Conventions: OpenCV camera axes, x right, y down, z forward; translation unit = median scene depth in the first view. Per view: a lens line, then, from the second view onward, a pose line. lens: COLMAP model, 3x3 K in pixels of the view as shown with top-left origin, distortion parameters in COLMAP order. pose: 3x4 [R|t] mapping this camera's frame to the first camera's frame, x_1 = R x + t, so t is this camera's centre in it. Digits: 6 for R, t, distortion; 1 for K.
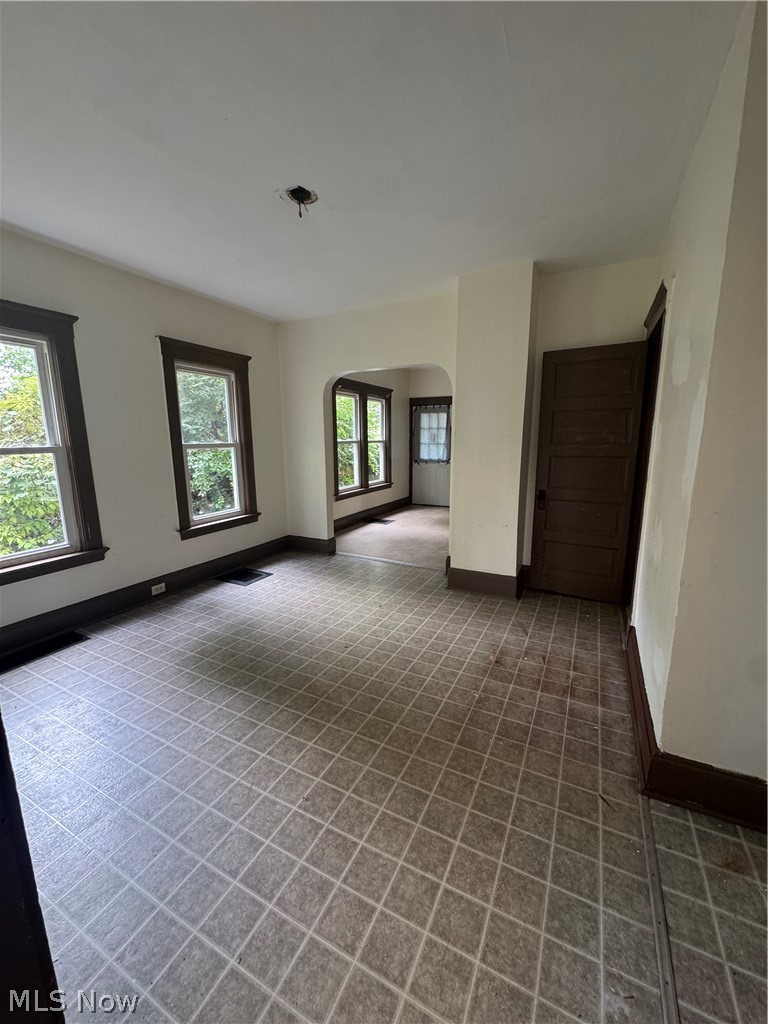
lens RADIAL K [[408.3, 0, 383.2], [0, 408.3, 507.9], [0, 0, 1]] dist [-0.003134, -0.000038]
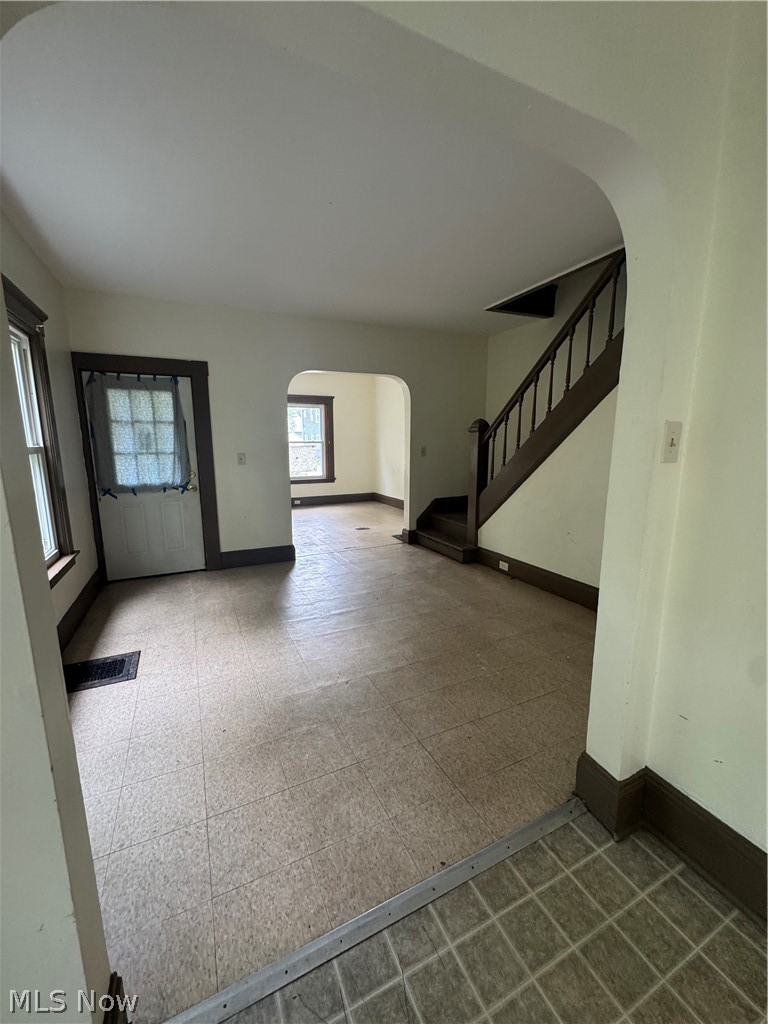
lens RADIAL K [[408.3, 0, 381.9], [0, 408.3, 508.3], [0, 0, 1]] dist [-0.003134, -0.000038]
pose [[0.600750, -0.118102, 0.790665, -1.217004], [0.121298, 0.991043, 0.055870, -0.073054], [-0.790181, 0.062343, 0.609694, 0.635692]]
